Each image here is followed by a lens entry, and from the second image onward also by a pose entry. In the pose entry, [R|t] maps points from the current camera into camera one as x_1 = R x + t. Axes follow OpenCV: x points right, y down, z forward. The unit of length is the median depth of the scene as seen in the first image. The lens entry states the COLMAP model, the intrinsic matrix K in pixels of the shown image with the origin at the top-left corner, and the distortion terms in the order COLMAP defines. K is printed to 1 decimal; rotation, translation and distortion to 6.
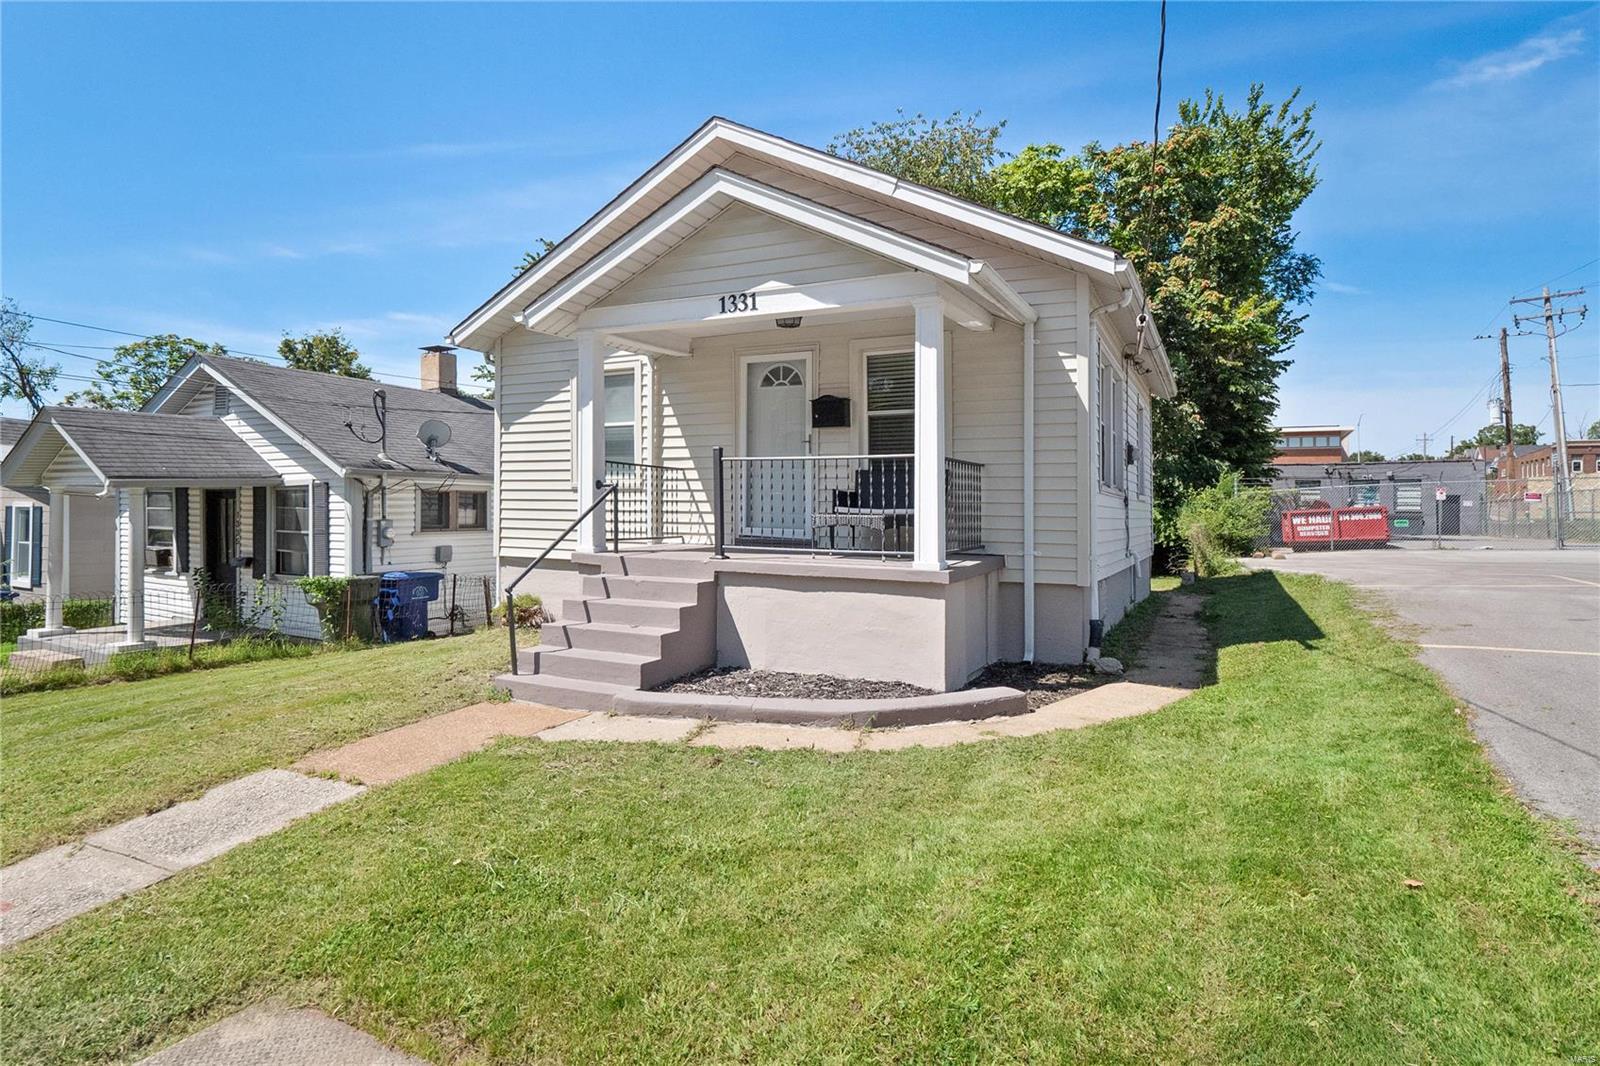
lens RADIAL K [[785.5, 0, 798.2], [0, 785.5, 528.4], [0, 0, 1]] dist [-0.000859, -0.005084]
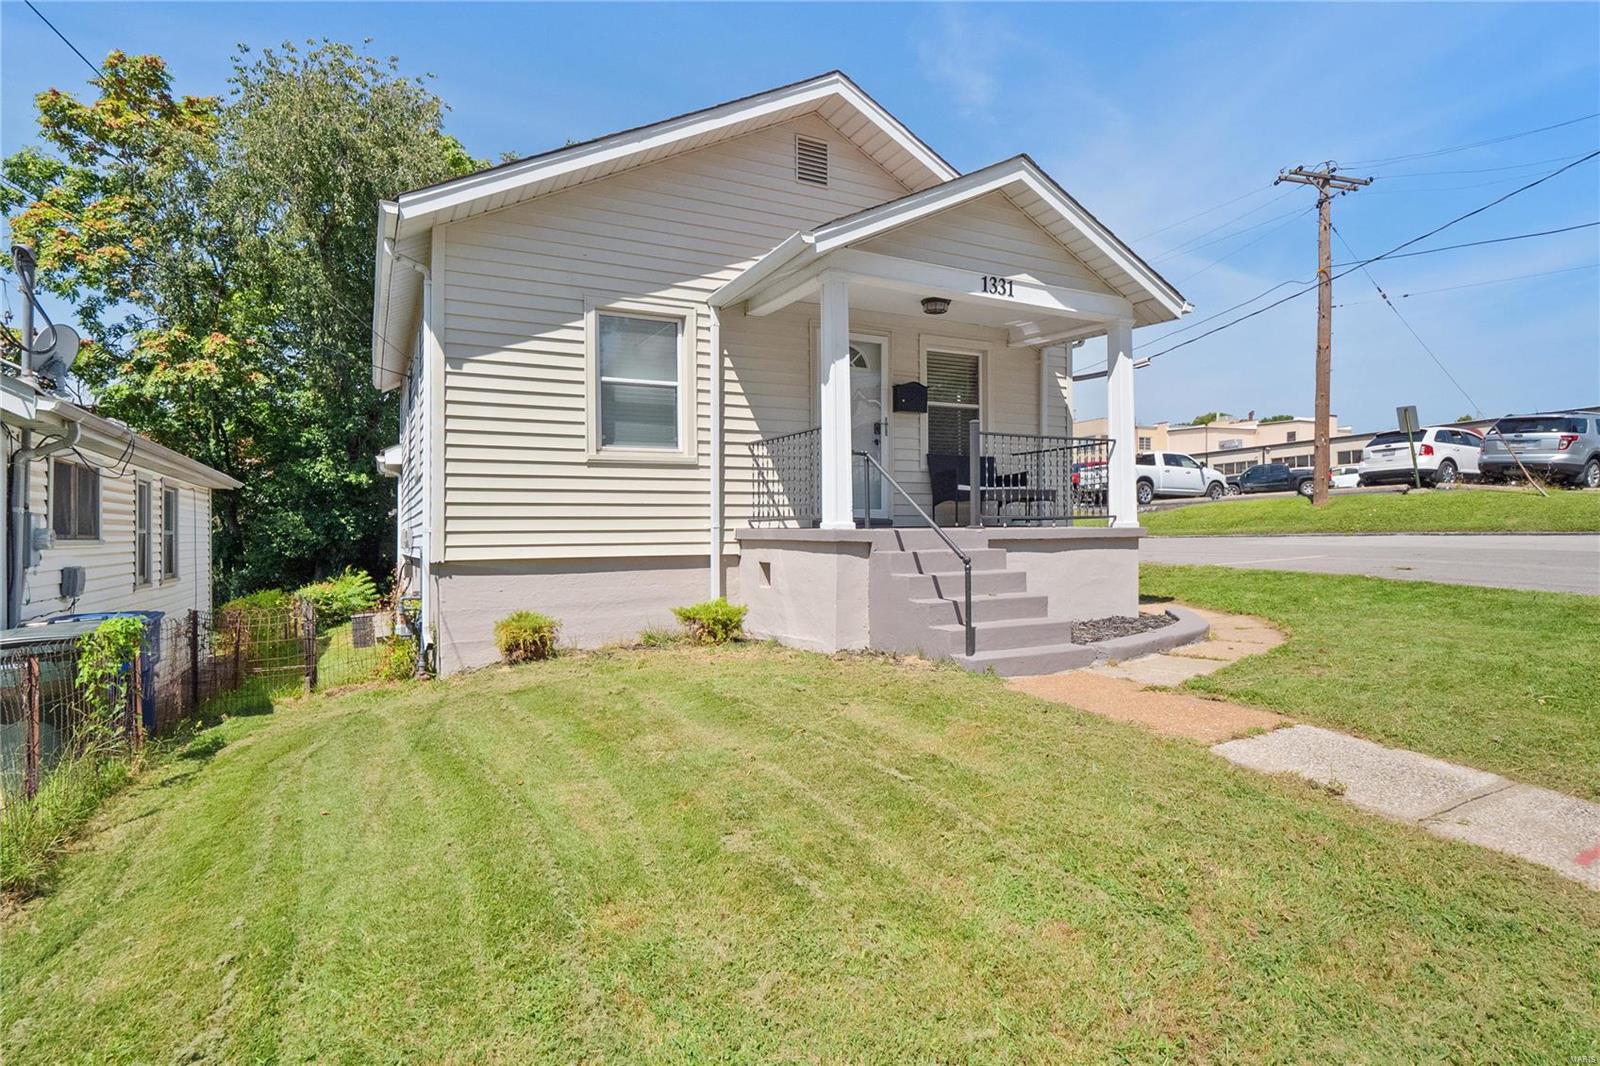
lens RADIAL K [[785.5, 0, 798.1], [0, 785.5, 538.6], [0, 0, 1]] dist [-0.000859, -0.005084]
pose [[0.628761, -0.026847, 0.777135, -0.867191], [0.034824, 0.999373, 0.006349, 0.028528], [-0.776819, 0.023071, 0.629302, 0.447698]]
